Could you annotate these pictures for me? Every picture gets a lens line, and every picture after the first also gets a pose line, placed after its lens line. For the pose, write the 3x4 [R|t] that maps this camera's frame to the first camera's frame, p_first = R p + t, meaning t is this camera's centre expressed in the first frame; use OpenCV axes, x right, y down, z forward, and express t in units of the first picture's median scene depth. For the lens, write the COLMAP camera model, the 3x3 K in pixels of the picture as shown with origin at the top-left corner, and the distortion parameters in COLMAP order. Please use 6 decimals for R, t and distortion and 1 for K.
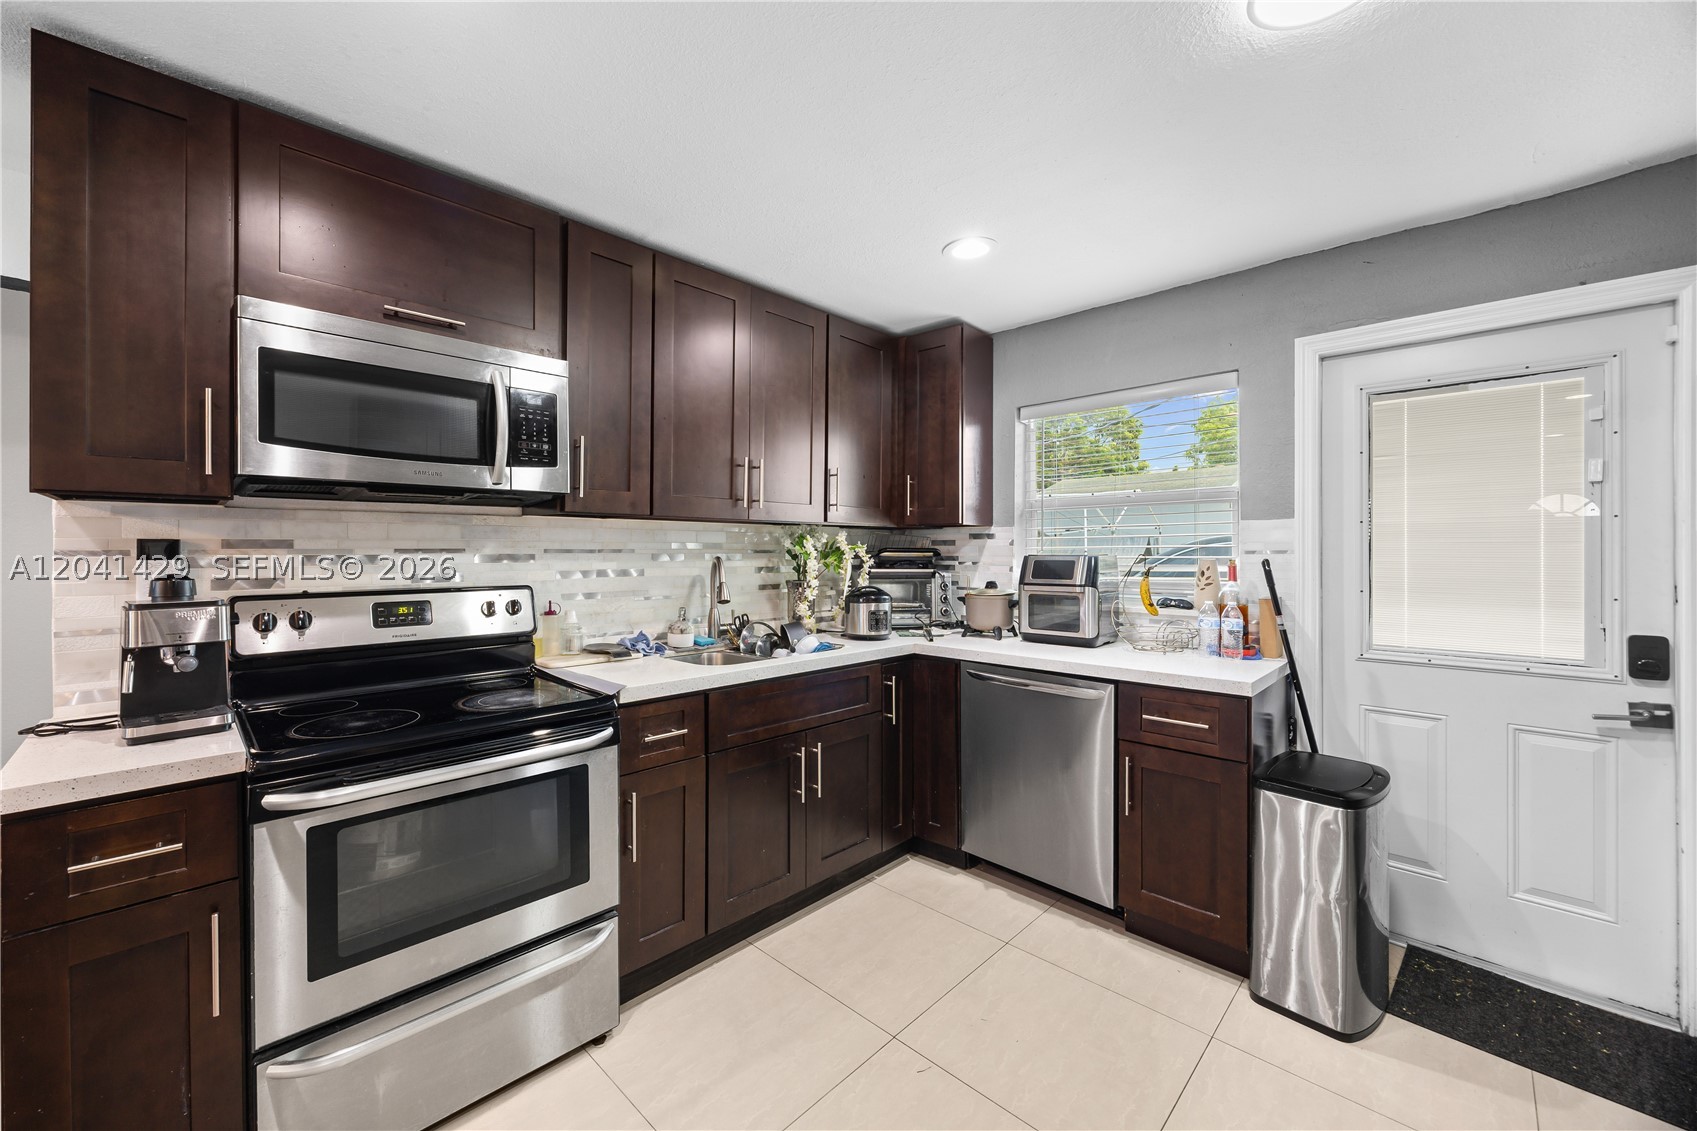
lens RADIAL K [[664.5, 0, 826.1], [0, 664.5, 550.7], [0, 0, 1]] dist [-0.007582, 0.002253]
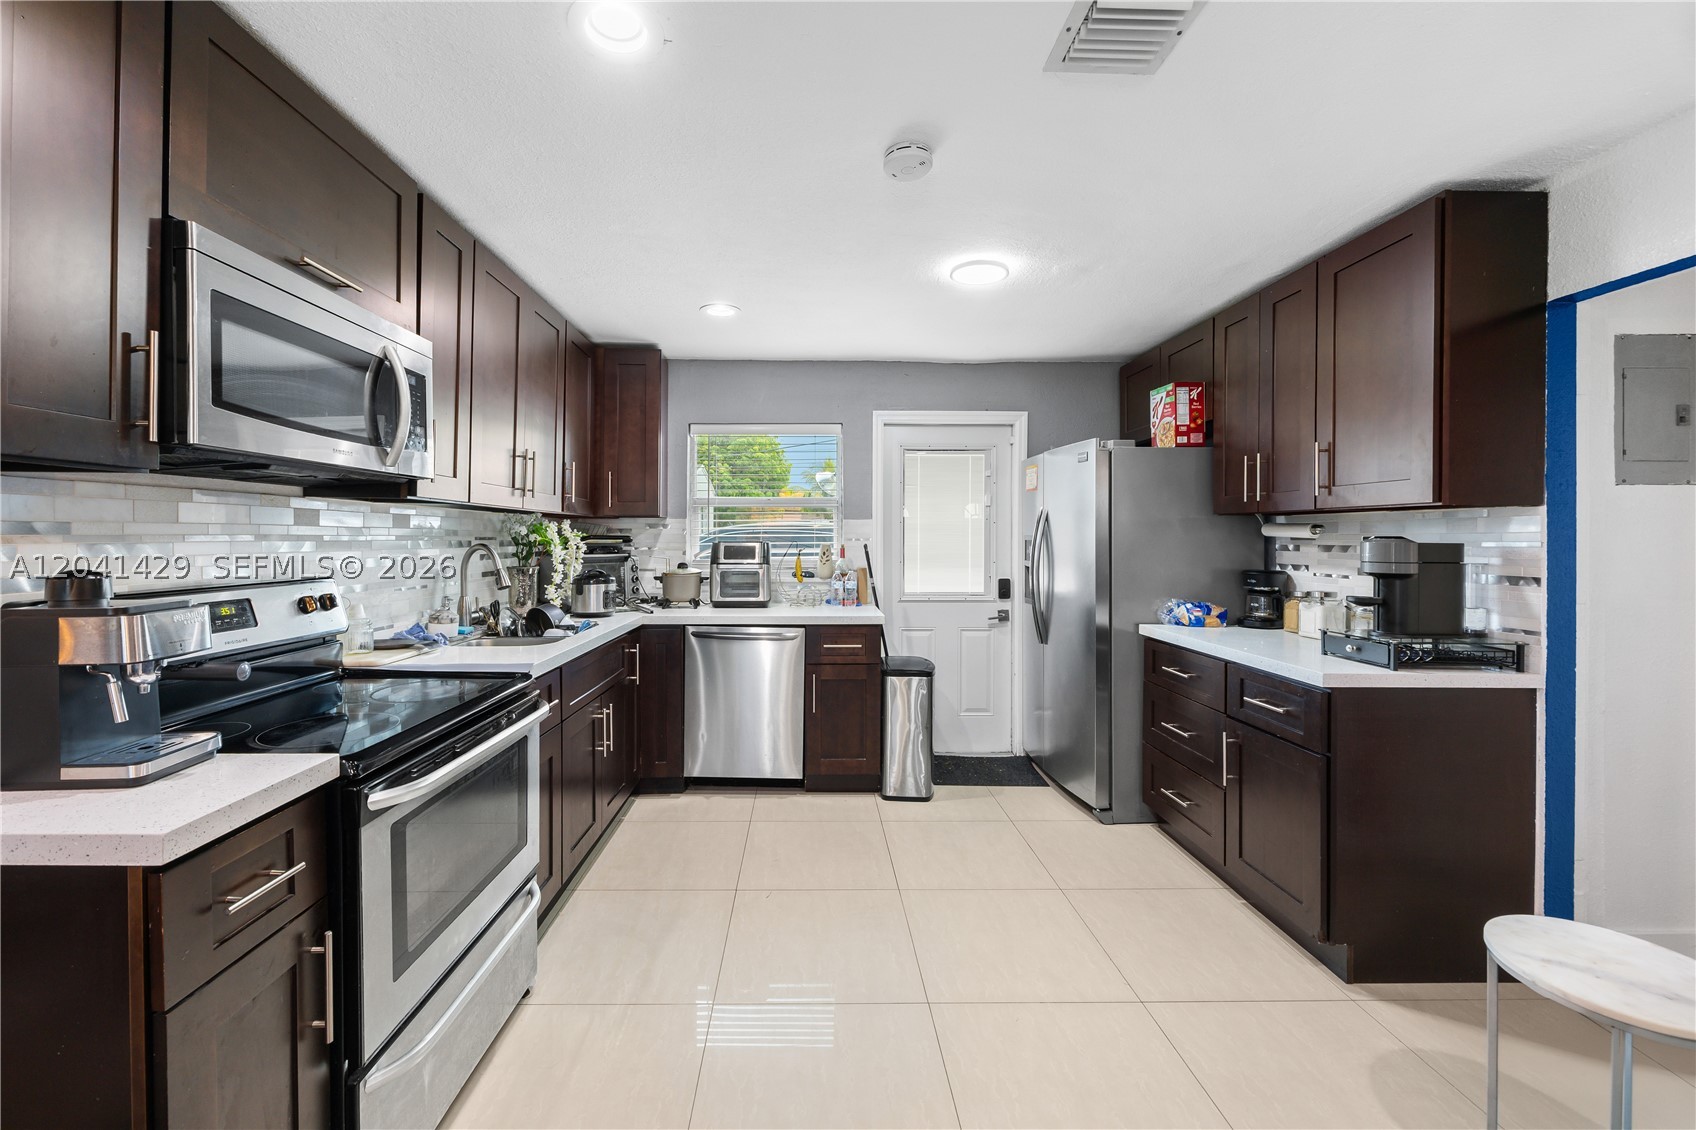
lens RADIAL K [[664.1, 0, 816.9], [0, 664.1, 538.9], [0, 0, 1]] dist [-0.007582, 0.002253]
pose [[0.700446, 0.001251, 0.713704, -0.590844], [-0.002807, 0.999996, 0.001002, -0.000984], [-0.713699, -0.002705, 0.700447, -0.067582]]
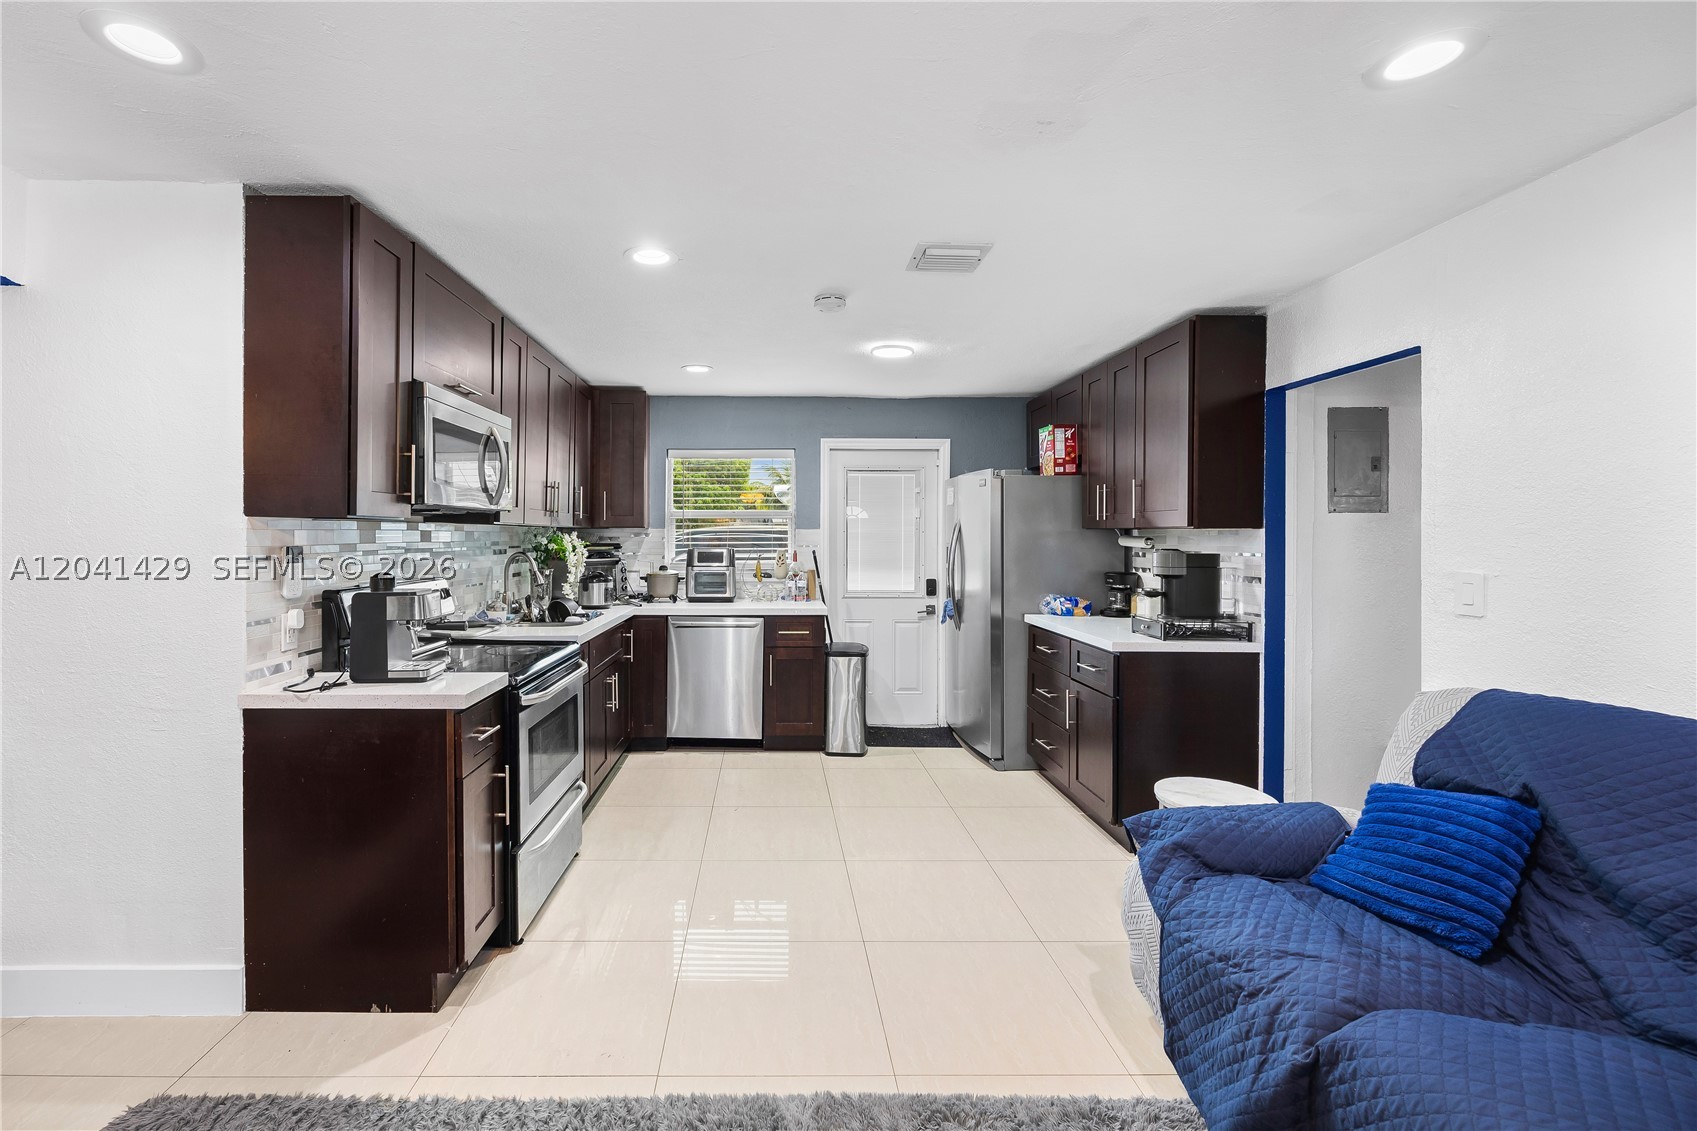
lens RADIAL K [[727.3, 0, 780.6], [0, 727.3, 539.3], [0, 0, 1]] dist [-0.001358, 0.000691]
pose [[0.699352, -0.000977, 0.714777, -0.956412], [-0.003361, 0.999984, 0.004656, -0.028989], [-0.714770, -0.005659, 0.699337, -0.450283]]
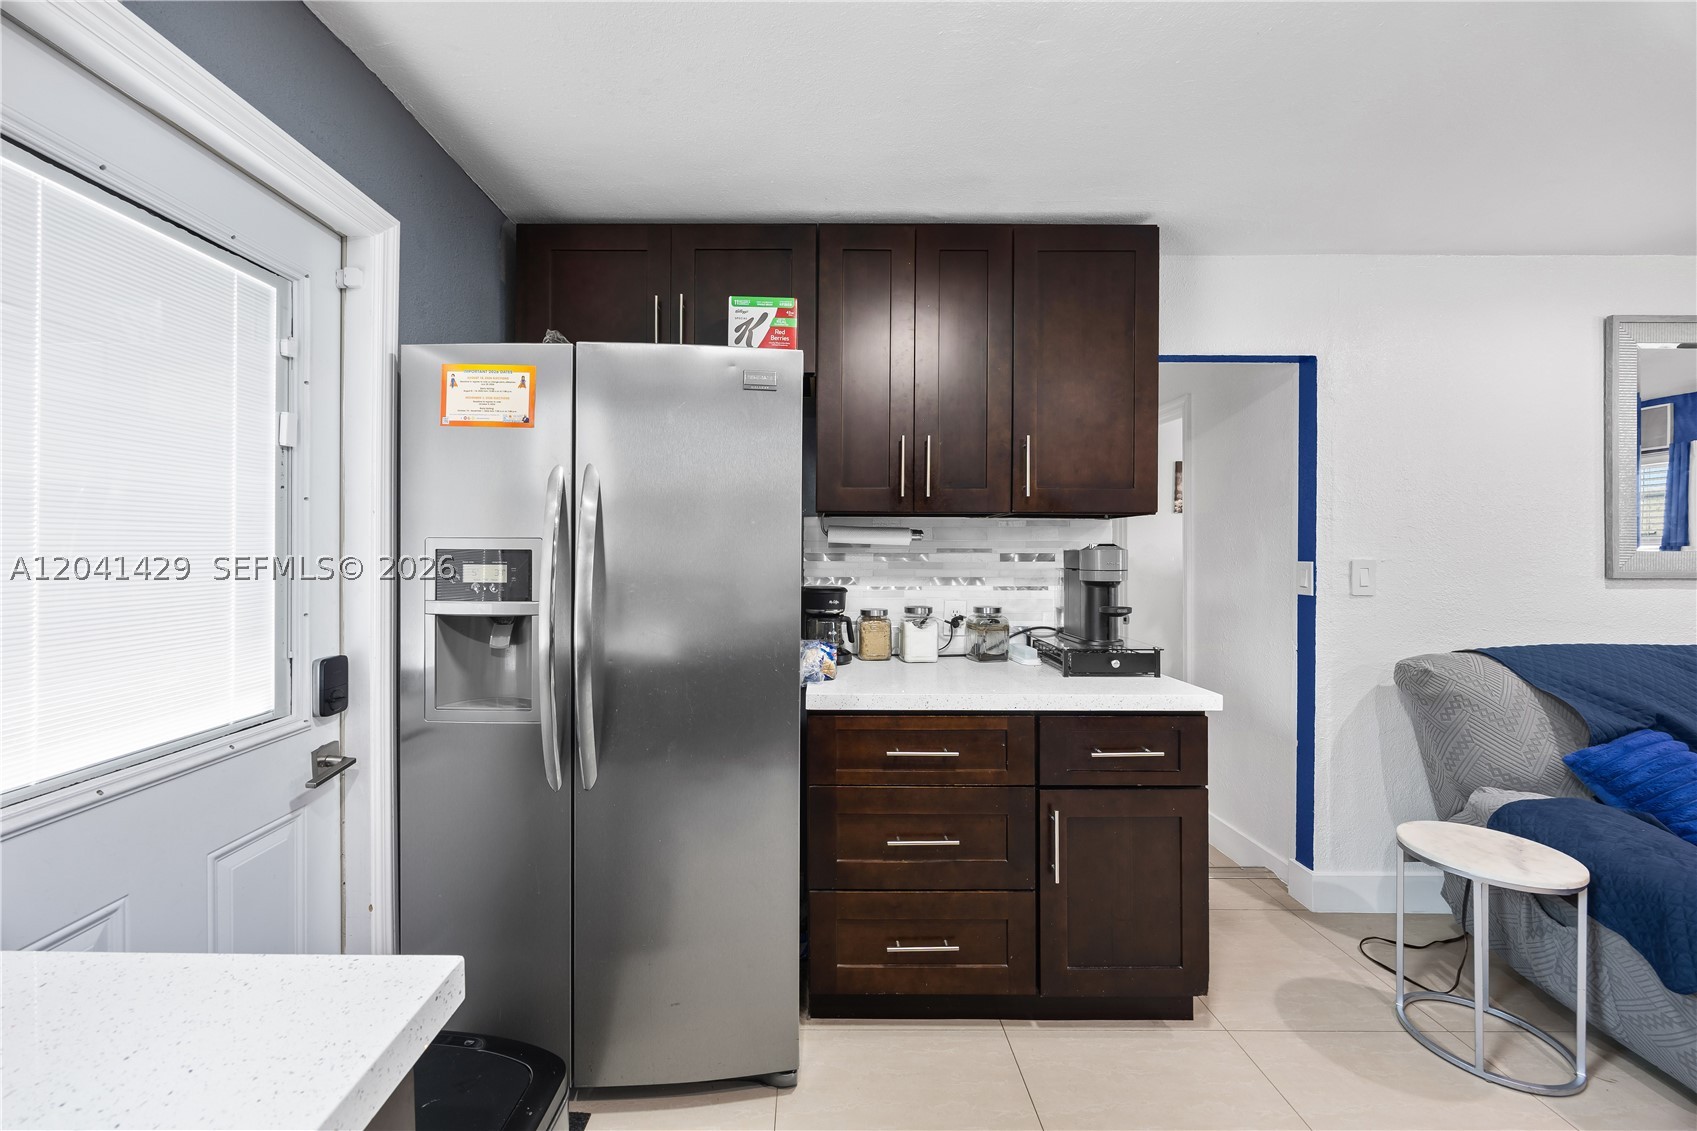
lens RADIAL K [[664.5, 0, 811.9], [0, 664.5, 548.3], [0, 0, 1]] dist [-0.007582, 0.002253]
pose [[-0.707924, -0.004517, 0.706274, 0.243573], [-0.003003, 0.999990, 0.003385, -0.002293], [-0.706282, 0.000275, -0.707931, 0.925306]]
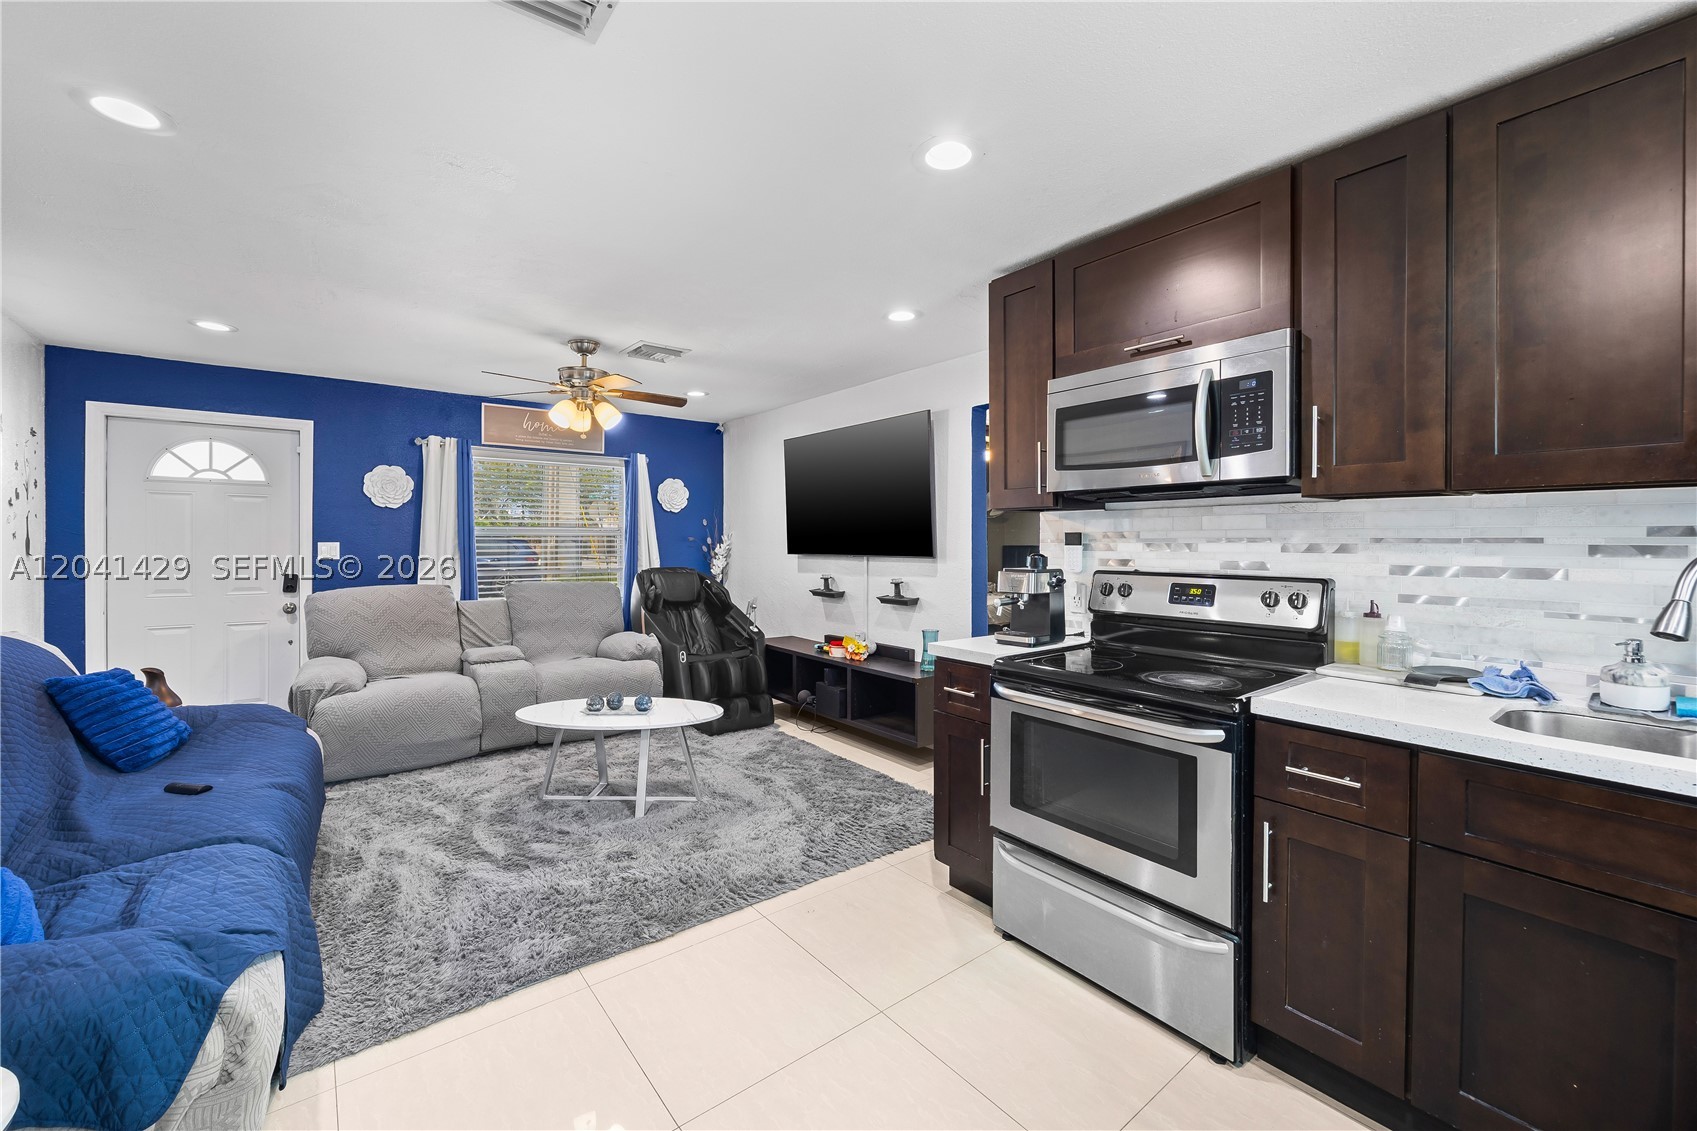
lens RADIAL K [[677.4, 0, 829.9], [0, 677.4, 544.2], [0, 0, 1]] dist [-0.005680, 0.000878]
pose [[-0.136935, 0.007649, -0.990551, 0.510714], [-0.001107, 0.999968, 0.007875, -0.000846], [0.990579, 0.002175, -0.136922, 0.438227]]
